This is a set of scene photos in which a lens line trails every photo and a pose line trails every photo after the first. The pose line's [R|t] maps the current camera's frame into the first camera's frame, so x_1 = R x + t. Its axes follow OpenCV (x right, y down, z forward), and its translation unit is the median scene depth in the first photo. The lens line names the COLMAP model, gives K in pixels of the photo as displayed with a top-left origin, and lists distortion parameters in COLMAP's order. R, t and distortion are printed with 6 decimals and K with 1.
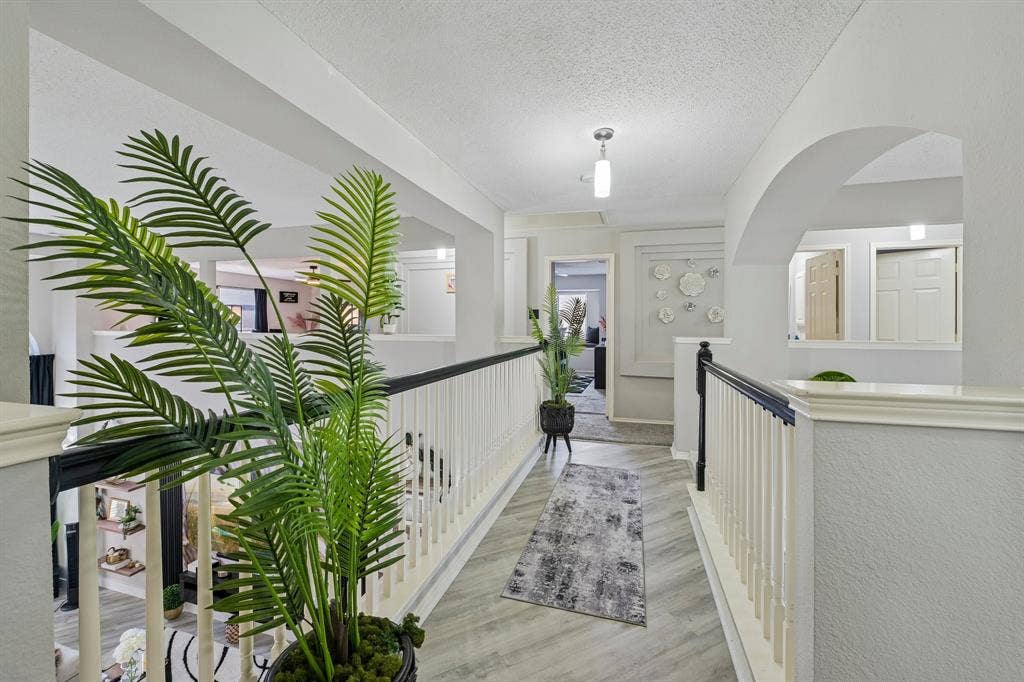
lens RADIAL K [[411.2, 0, 514.2], [0, 411.2, 326.2], [0, 0, 1]] dist [-0.007652, -0.000289]
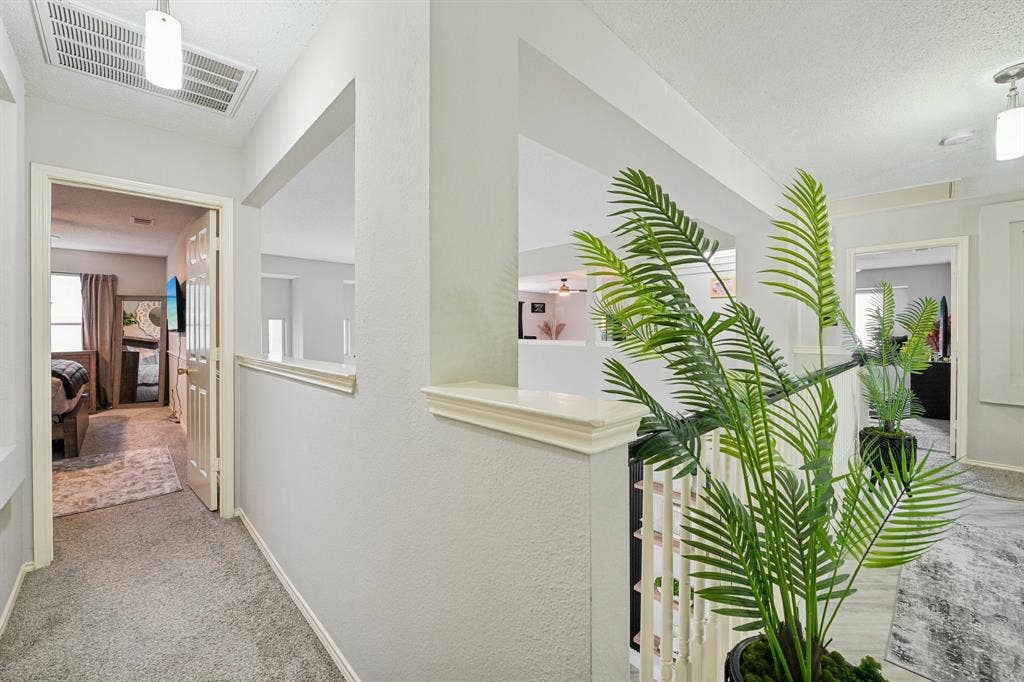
lens RADIAL K [[411.2, 0, 517.2], [0, 411.2, 332.6], [0, 0, 1]] dist [-0.007652, -0.000289]
pose [[0.870613, 0.001613, -0.491966, -0.194062], [-0.002867, 0.999994, -0.001797, -0.001741], [0.491961, 0.002975, 0.870612, -0.061958]]
